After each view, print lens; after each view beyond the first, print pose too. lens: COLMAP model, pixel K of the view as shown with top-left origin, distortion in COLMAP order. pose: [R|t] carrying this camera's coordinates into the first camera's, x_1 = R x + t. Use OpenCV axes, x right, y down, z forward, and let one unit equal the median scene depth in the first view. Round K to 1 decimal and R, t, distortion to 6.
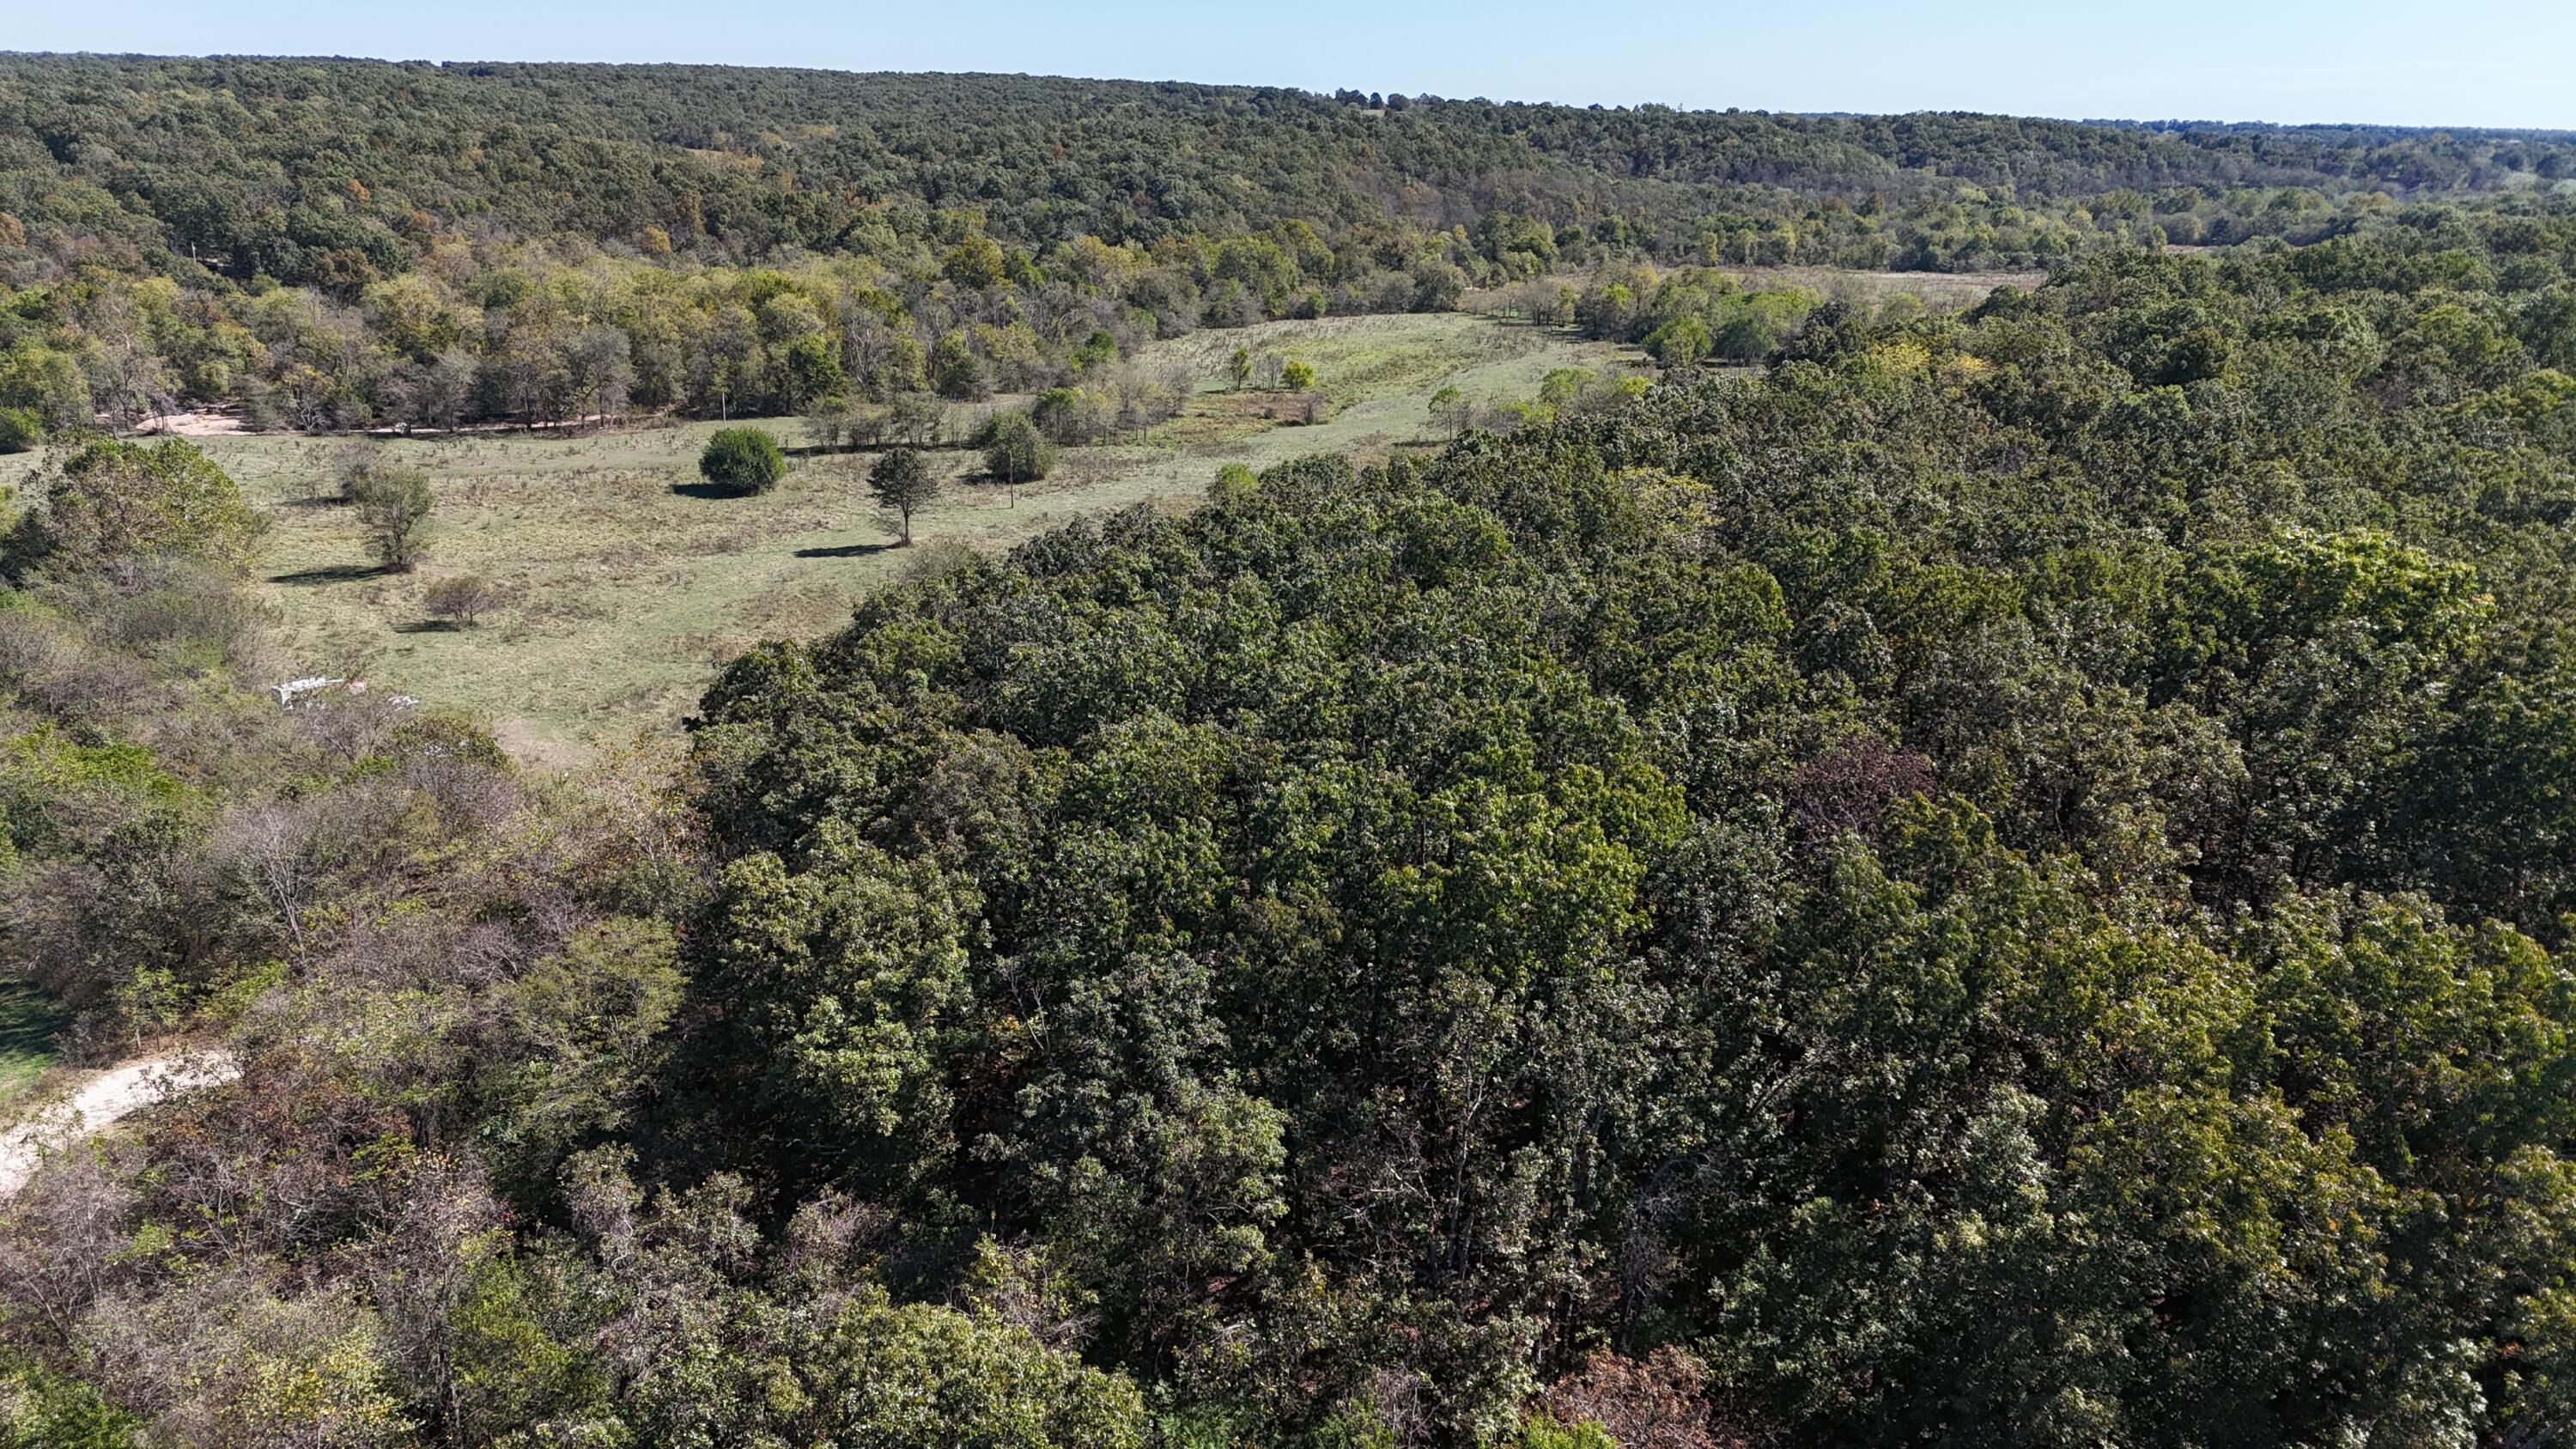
lens RADIAL K [[1882.7, 0, 1301.1], [0, 1882.7, 727.3], [0, 0, 1]] dist [0.069483, -0.069427]
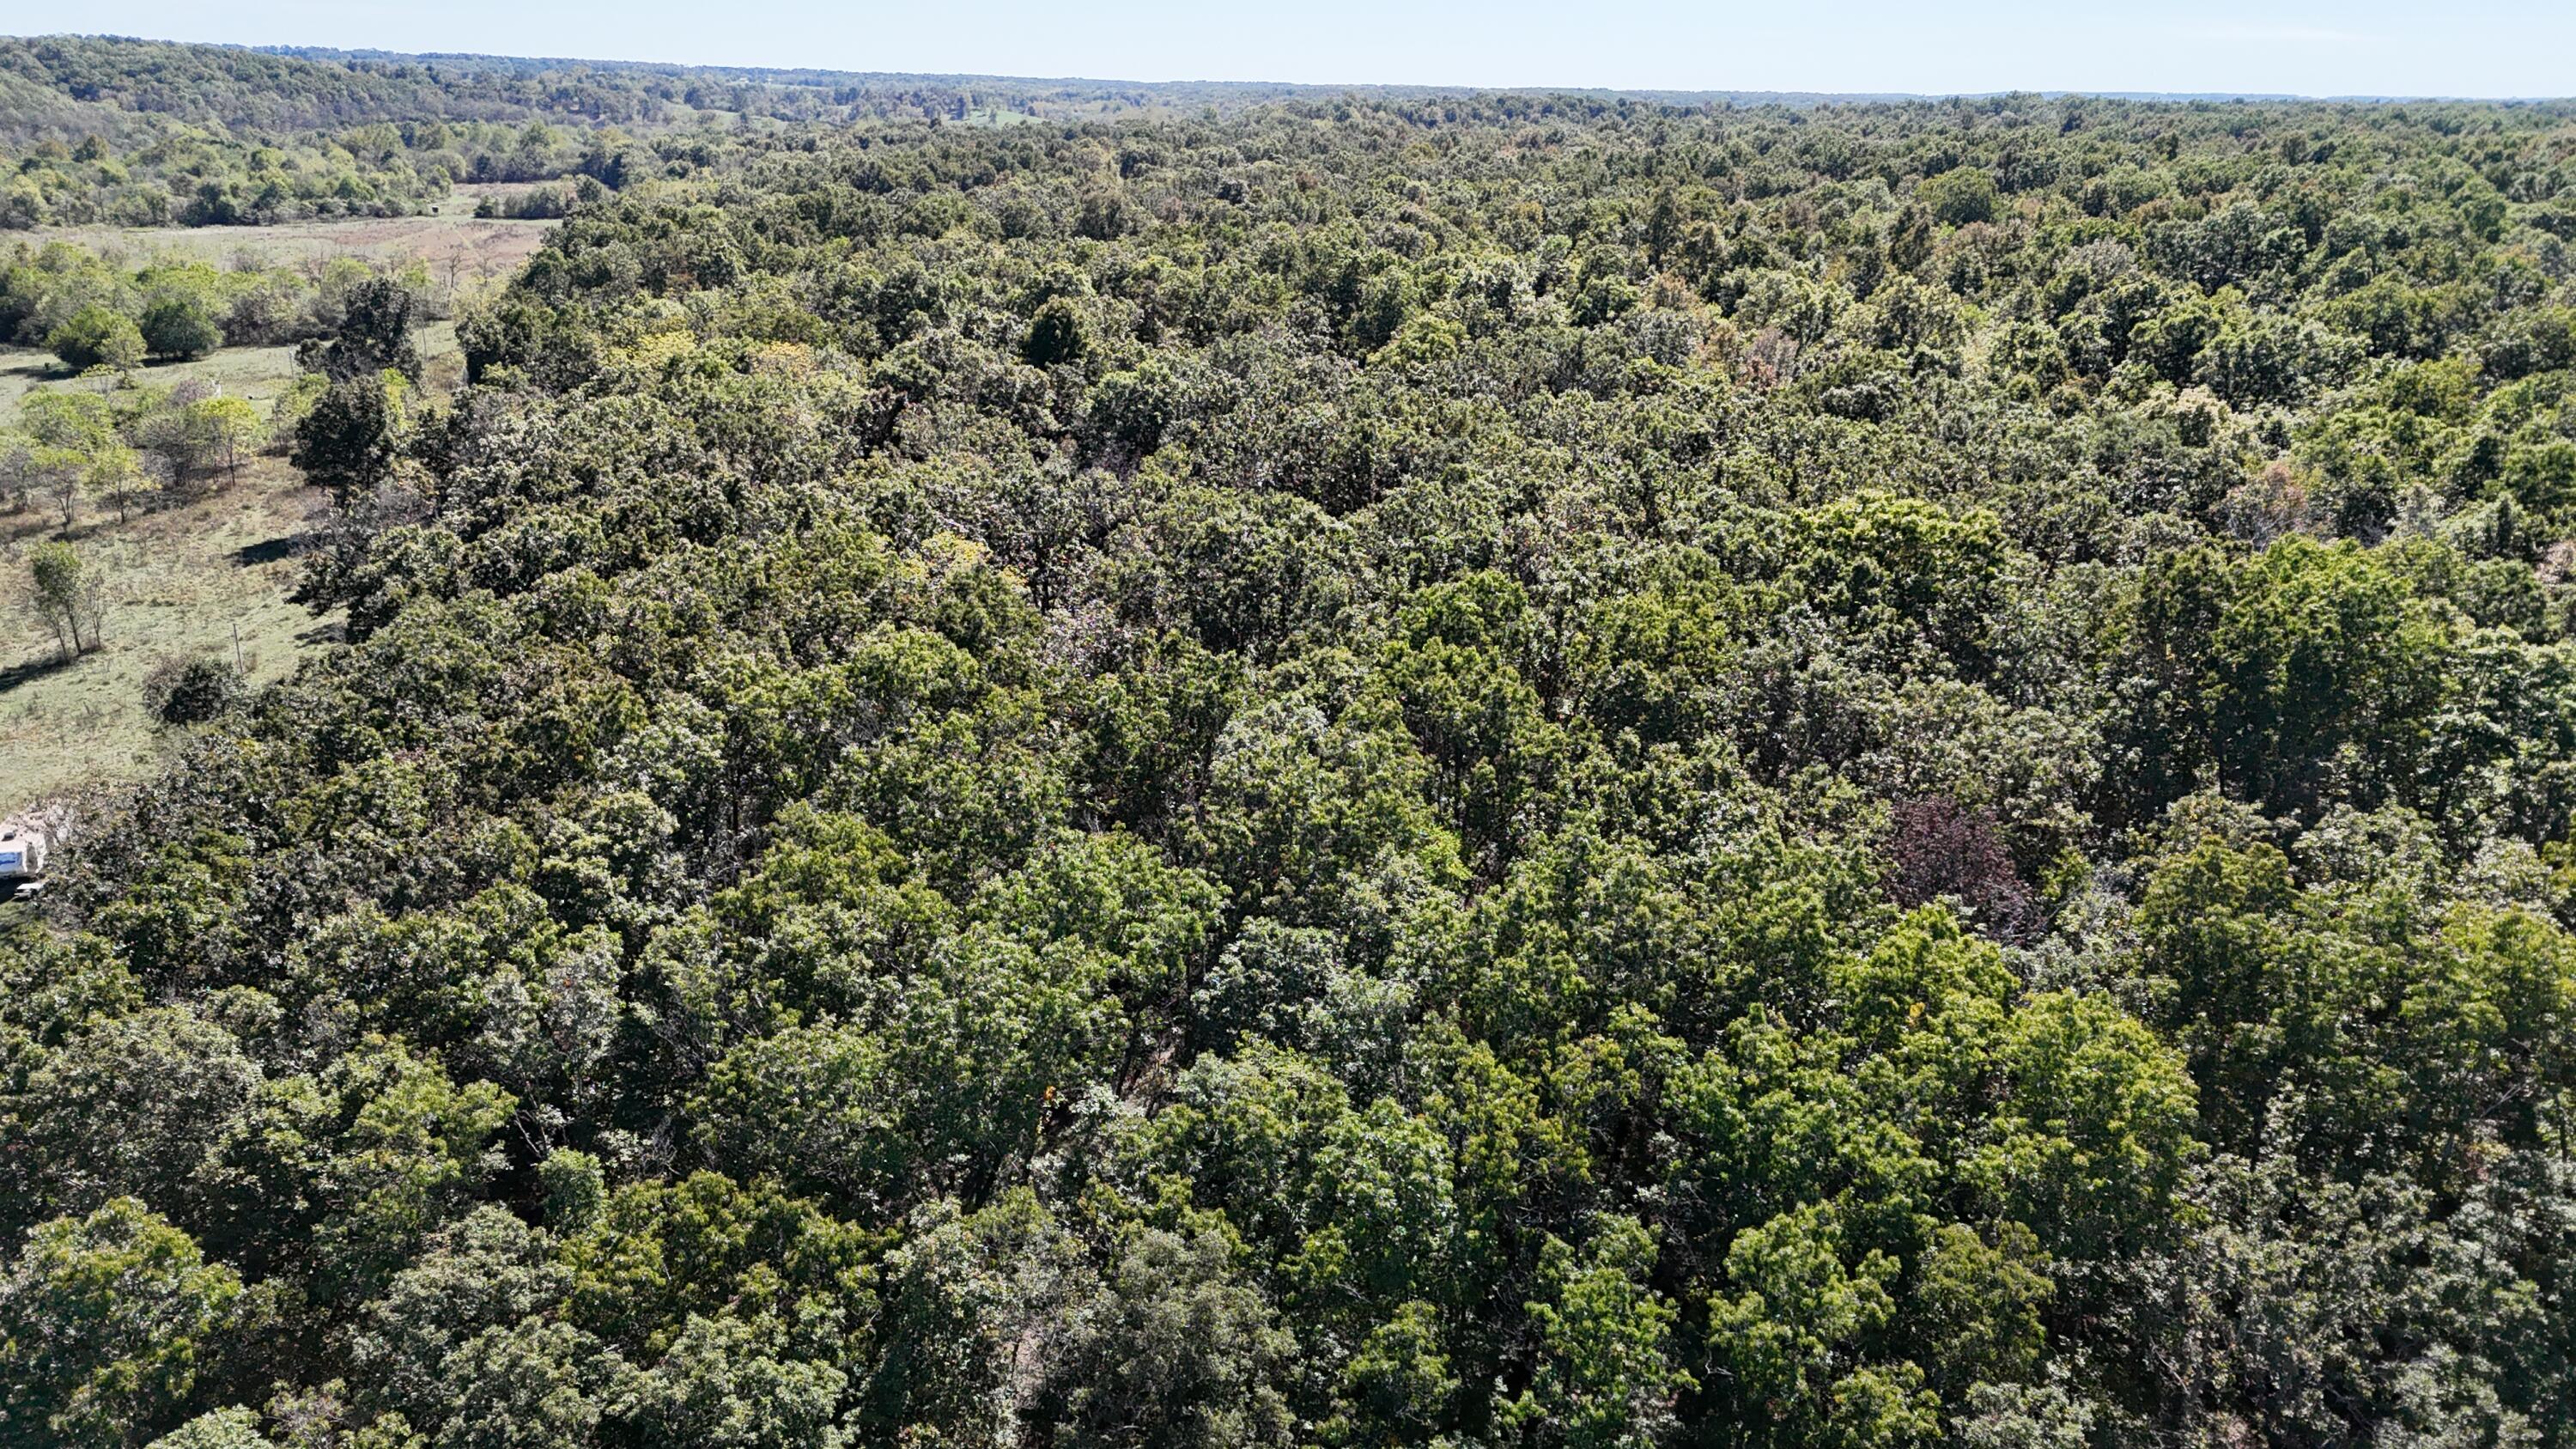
lens RADIAL K [[1882.7, 0, 1287.1], [0, 1882.7, 710.3], [0, 0, 1]] dist [0.069483, -0.069427]
pose [[0.630830, -0.250759, 0.734284, -0.093929], [0.230452, 0.964186, 0.131287, -0.037474], [-0.740908, 0.086398, 0.666026, 0.094927]]
